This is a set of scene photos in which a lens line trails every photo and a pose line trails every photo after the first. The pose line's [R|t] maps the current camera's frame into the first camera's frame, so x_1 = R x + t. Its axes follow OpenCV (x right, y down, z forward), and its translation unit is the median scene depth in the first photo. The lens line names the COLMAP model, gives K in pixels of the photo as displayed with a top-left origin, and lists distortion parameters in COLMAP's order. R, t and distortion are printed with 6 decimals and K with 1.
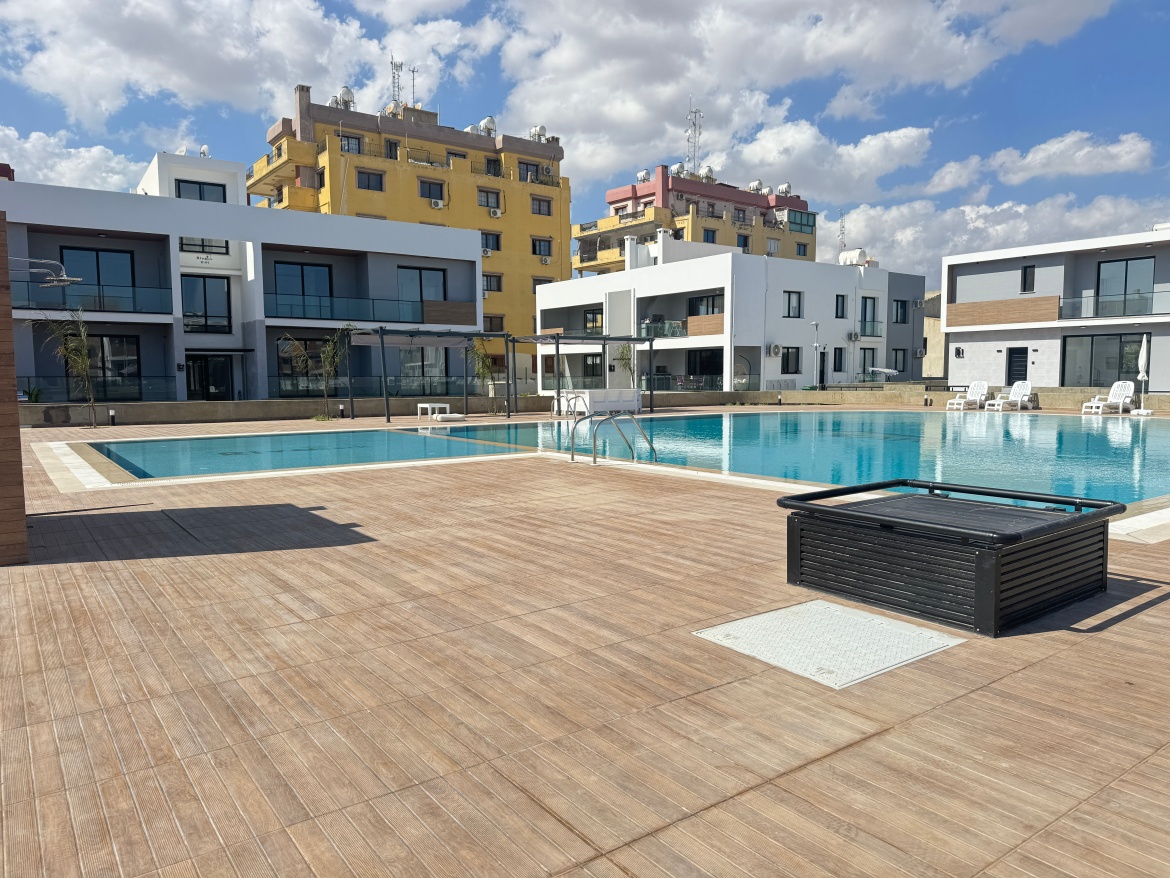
lens RADIAL K [[821.7, 0, 588.3], [0, 821.7, 453.7], [0, 0, 1]] dist [0.141999, -0.240906]
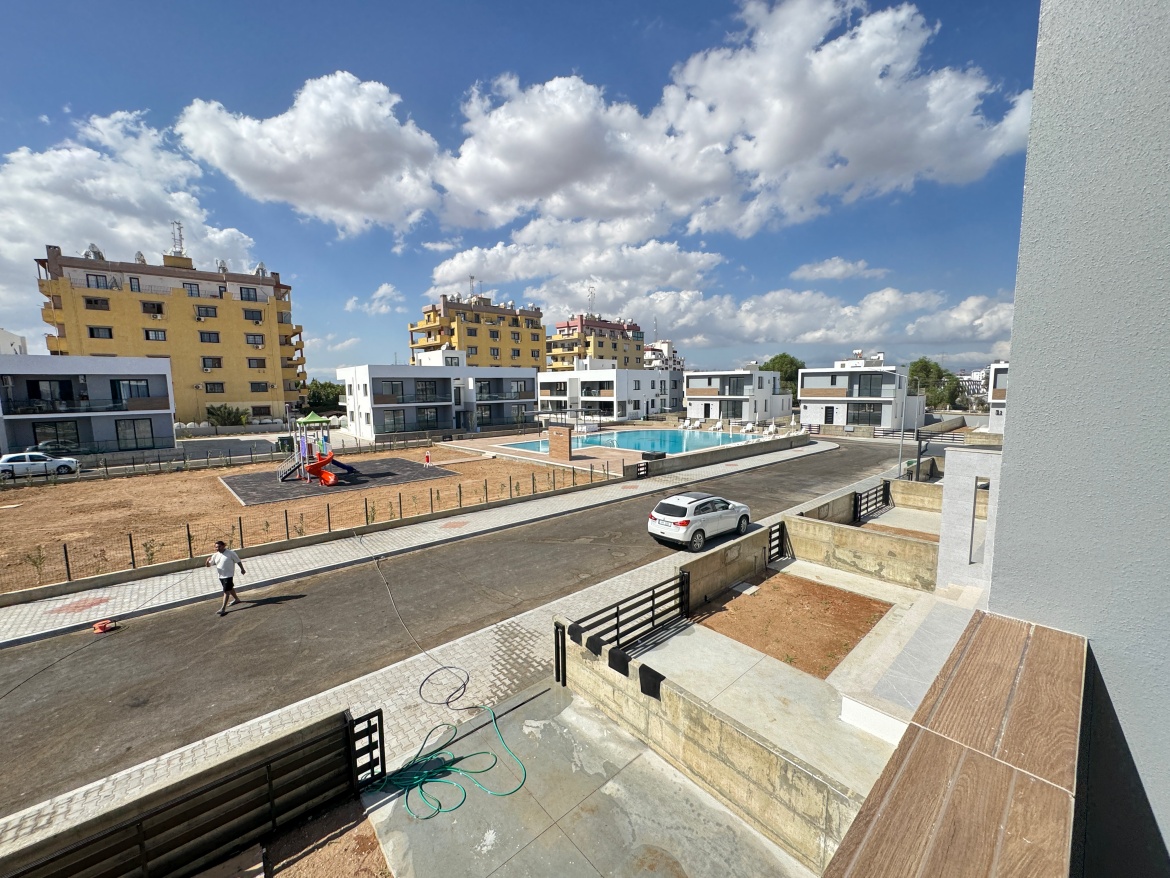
lens RADIAL K [[507.5, 0, 585.0], [0, 507.5, 439.0], [0, 0, 1]] dist [0.008698, -0.000014]
pose [[0.989226, -0.023699, 0.144463, -0.174519], [0.020995, 0.999575, 0.020213, -0.034083], [-0.144880, -0.016962, 0.989304, -0.659082]]
